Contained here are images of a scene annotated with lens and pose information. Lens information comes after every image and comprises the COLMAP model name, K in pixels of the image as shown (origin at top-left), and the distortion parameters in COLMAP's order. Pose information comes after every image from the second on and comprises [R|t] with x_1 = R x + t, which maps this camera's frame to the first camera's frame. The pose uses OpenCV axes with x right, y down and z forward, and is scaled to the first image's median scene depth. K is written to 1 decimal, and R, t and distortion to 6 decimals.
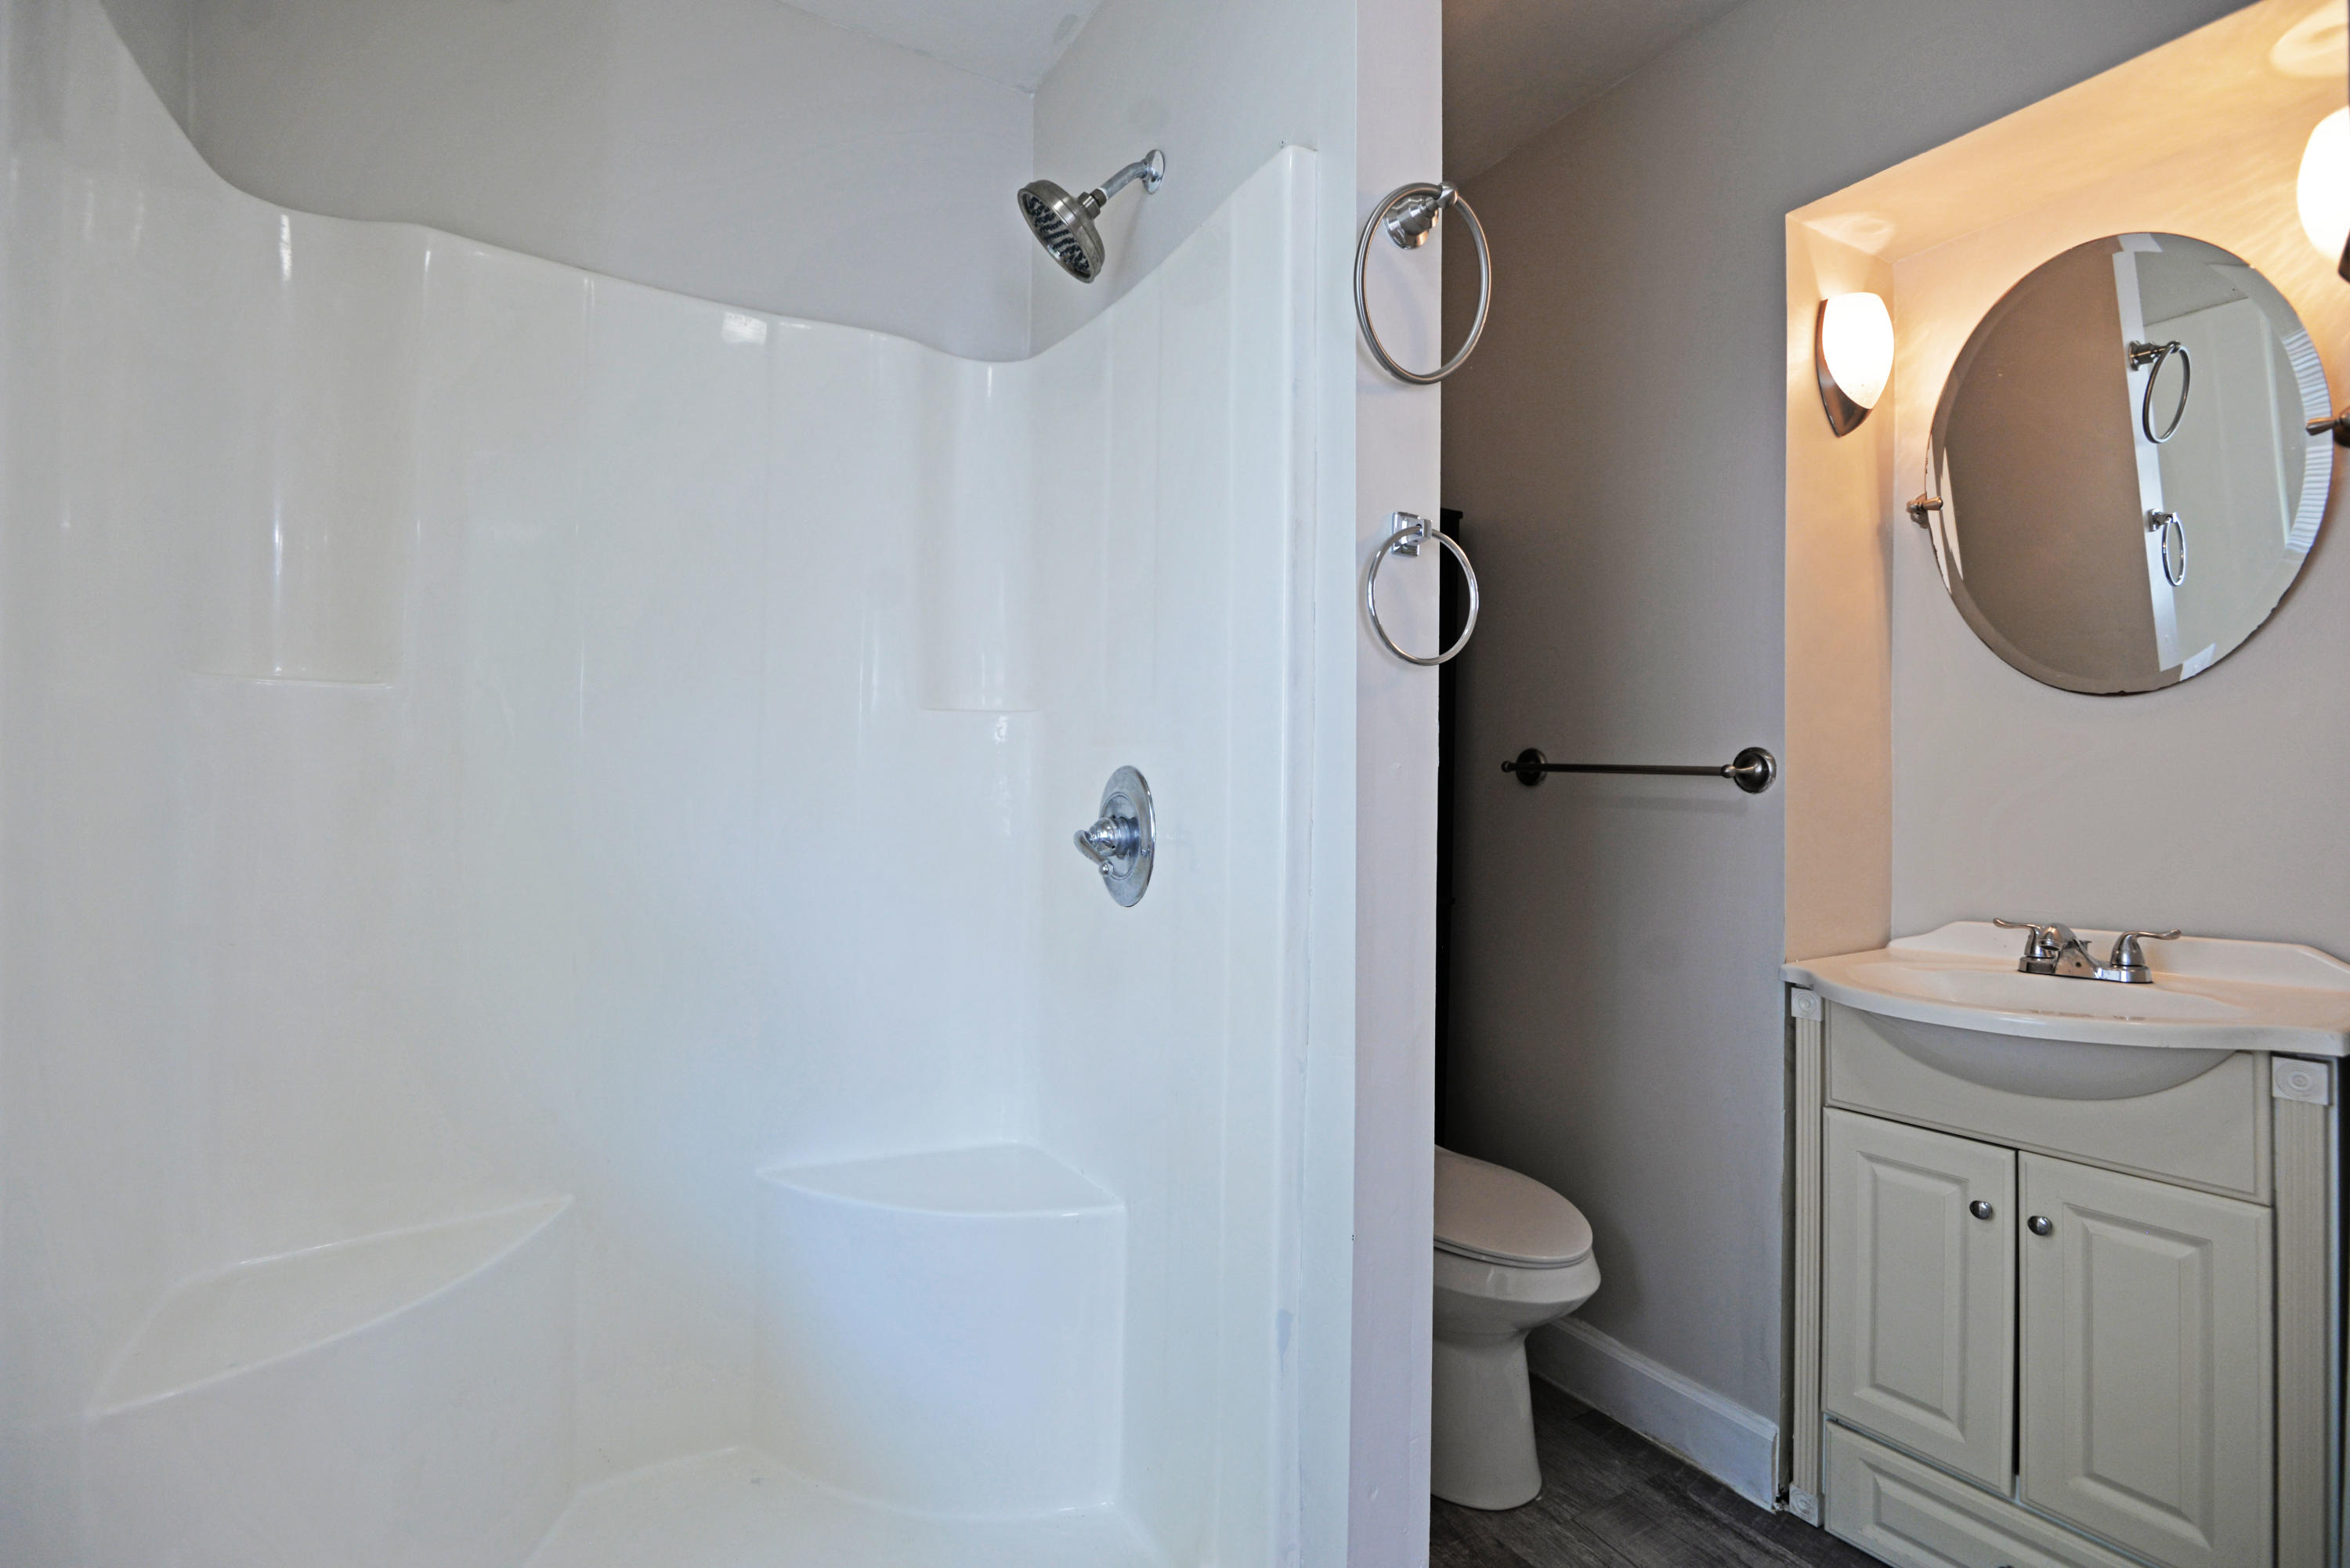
lens RADIAL K [[1082.2, 0, 1163.6], [0, 1082.2, 788.1], [0, 0, 1]] dist [-0.013851, -0.005266]
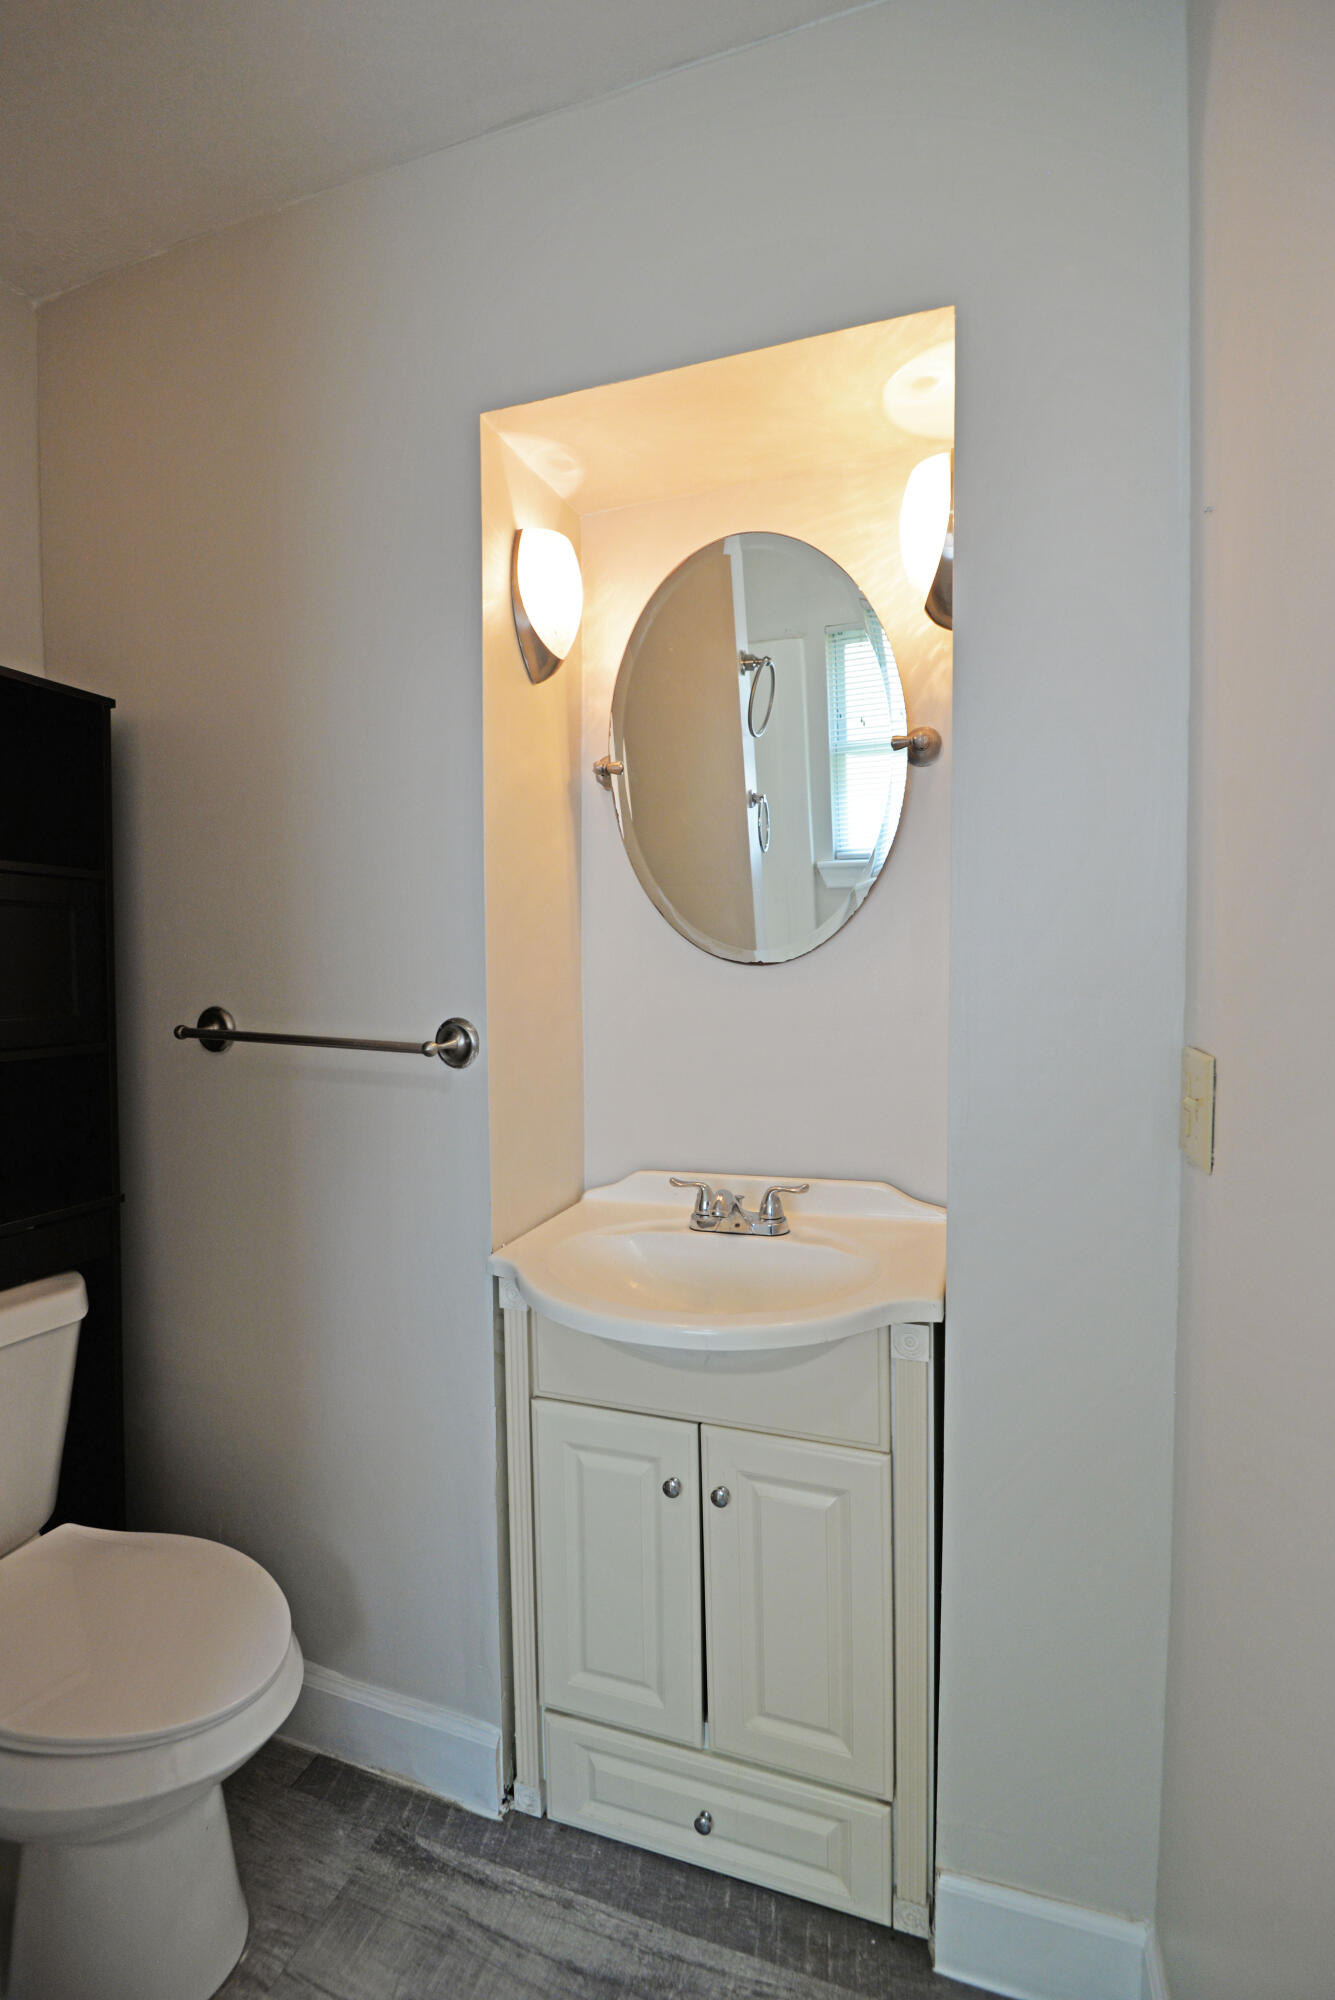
lens RADIAL K [[921.1, 0, 667.1], [0, 921.1, 1007.9], [0, 0, 1]] dist [-0.013851, -0.005266]
pose [[0.764452, -0.042511, 0.643277, 0.193138], [0.009938, 0.998482, 0.054175, -0.088483], [-0.644604, -0.035022, 0.763714, 0.307221]]
